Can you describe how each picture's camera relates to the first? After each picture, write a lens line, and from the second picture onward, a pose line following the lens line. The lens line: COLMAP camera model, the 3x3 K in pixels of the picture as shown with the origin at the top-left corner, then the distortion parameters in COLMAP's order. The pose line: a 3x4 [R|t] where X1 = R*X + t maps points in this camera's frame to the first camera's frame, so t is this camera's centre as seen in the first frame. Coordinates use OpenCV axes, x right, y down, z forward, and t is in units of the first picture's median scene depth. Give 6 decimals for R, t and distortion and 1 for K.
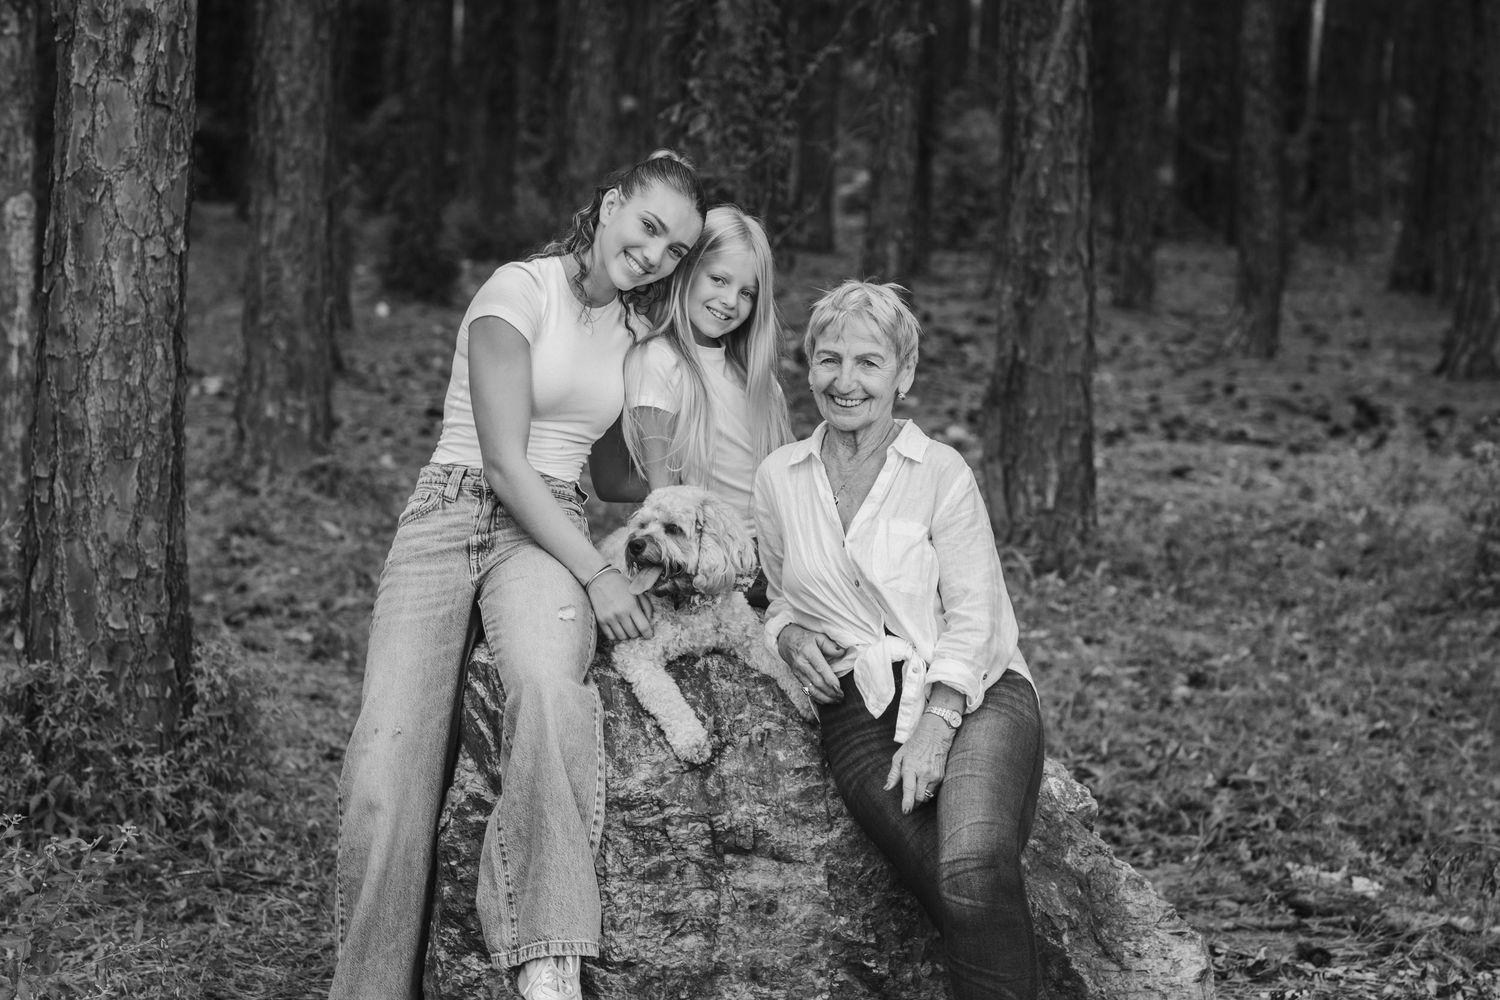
lens RADIAL K [[3728.4, 0, 750.0], [0, 3728.4, 500.0], [0, 0, 1]] dist [0.044609, 0.265182]
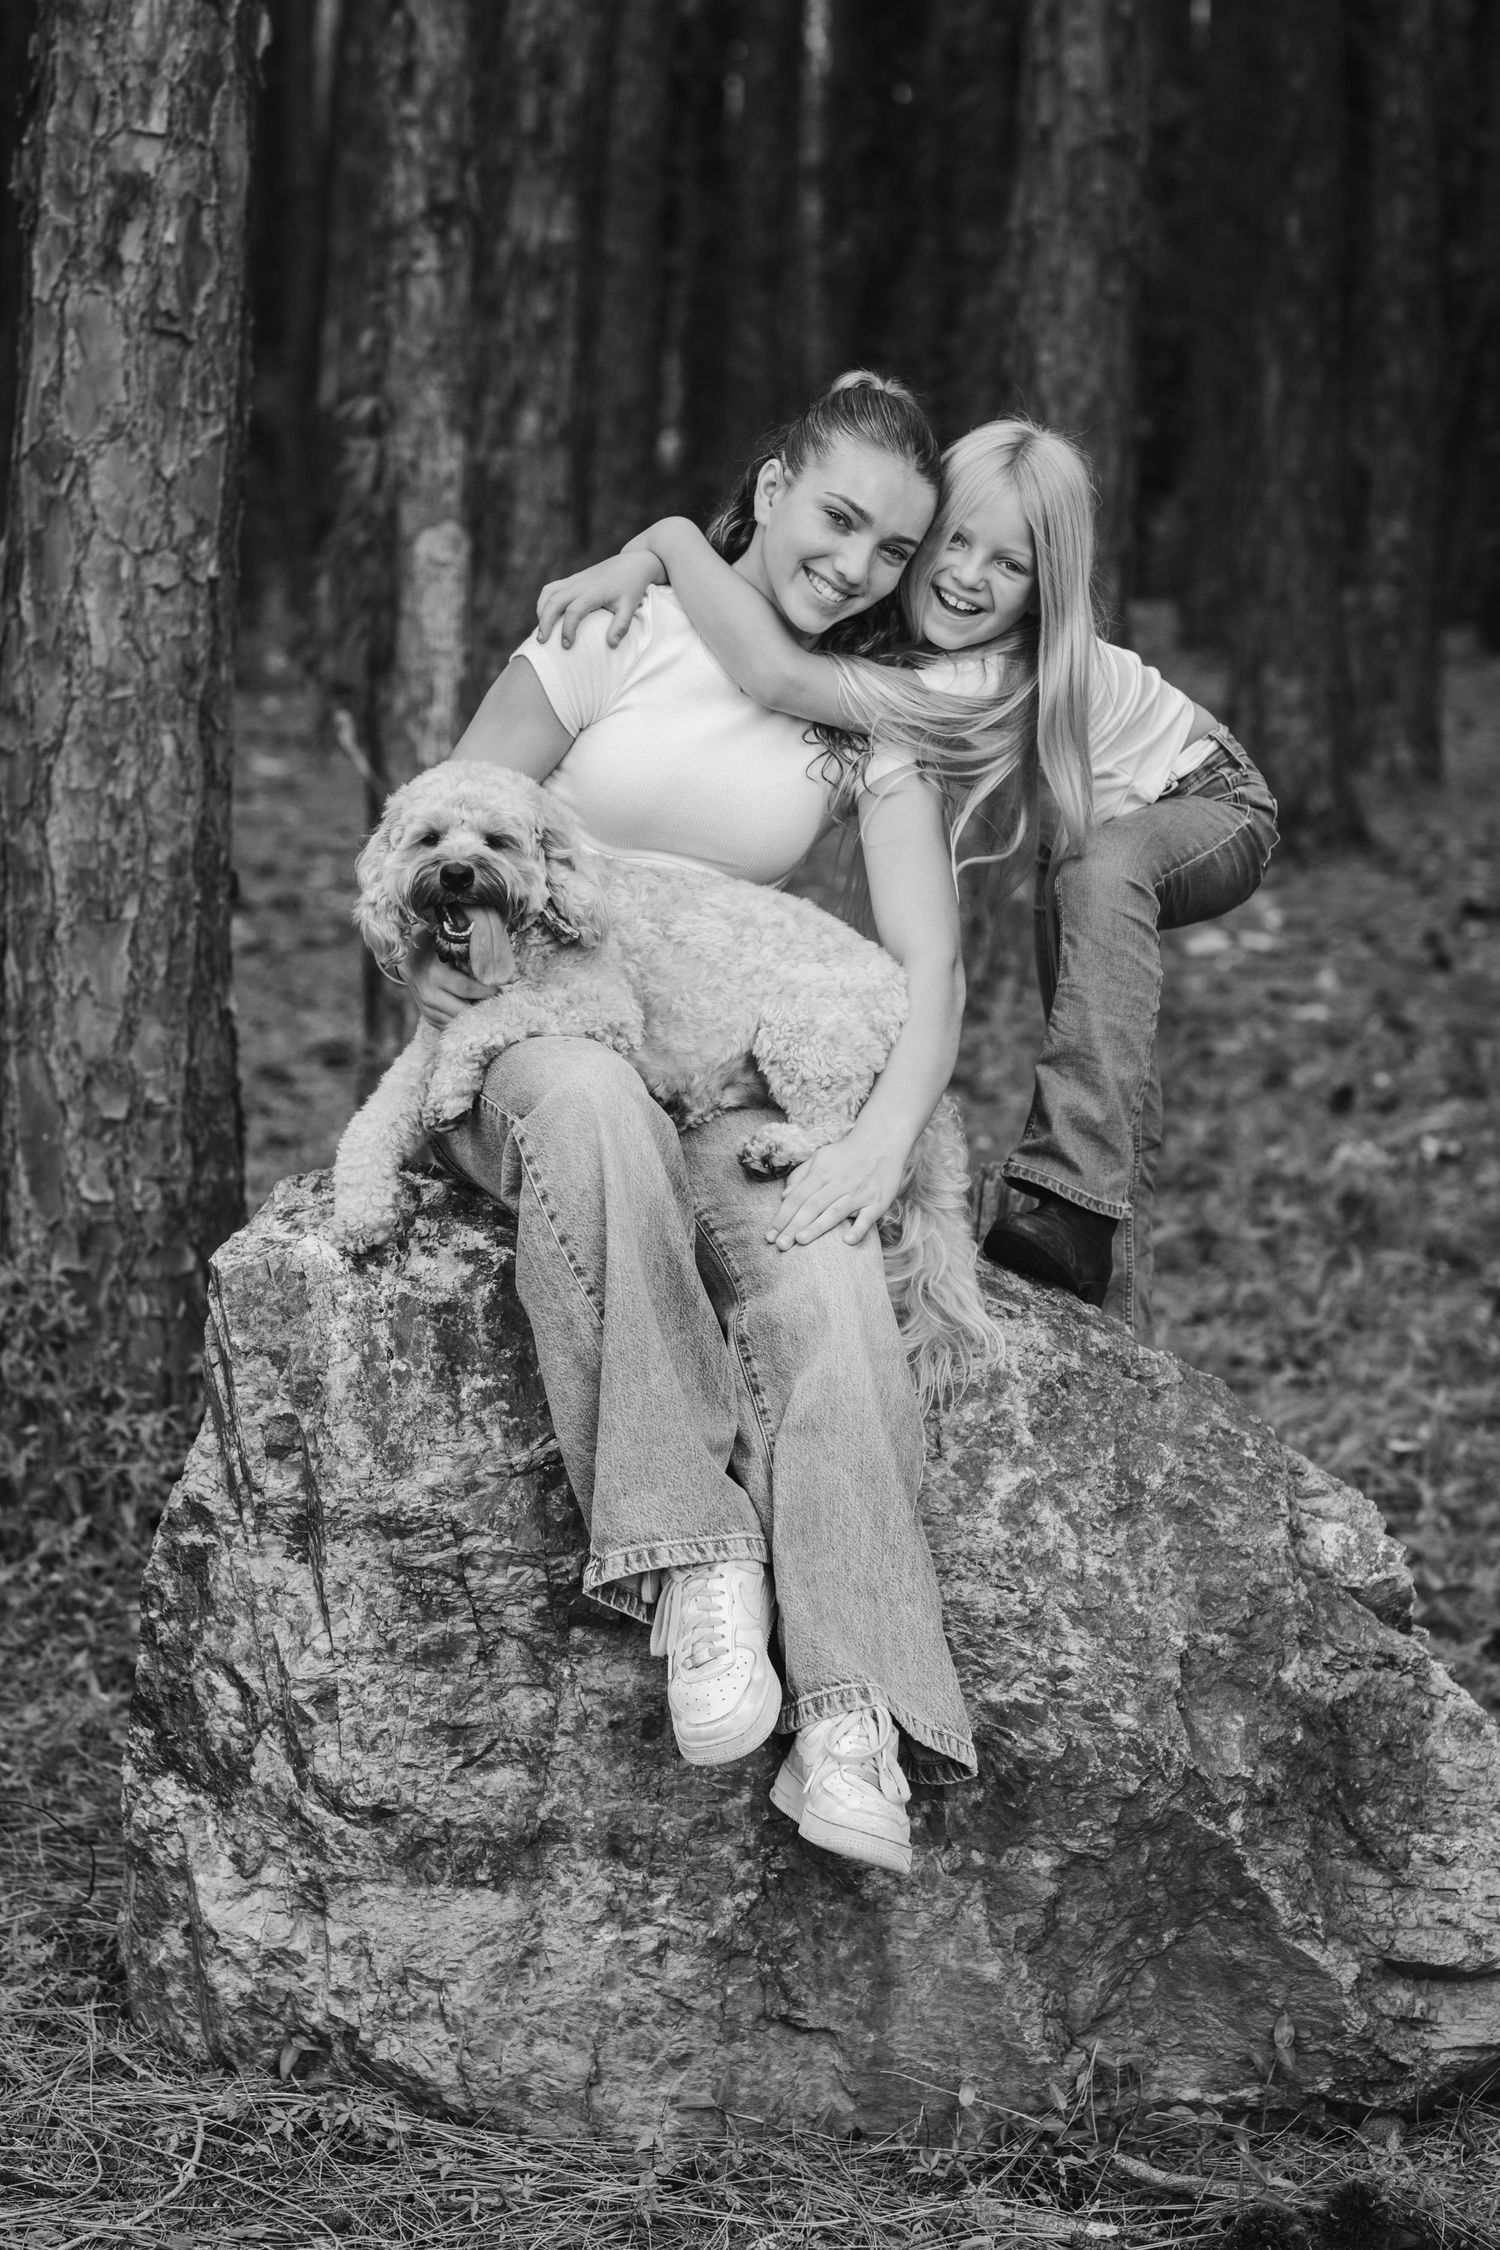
lens RADIAL K [[5592.6, 0, 750.0], [0, 5592.6, 1125.0], [0, 0, 1]] dist [0.044609, 0.265182]
pose [[0.953952, 0.032061, -0.298240, 0.205557], [-0.028964, 0.999471, 0.014797, 0.005749], [0.298557, -0.005478, 0.954376, 0.166760]]
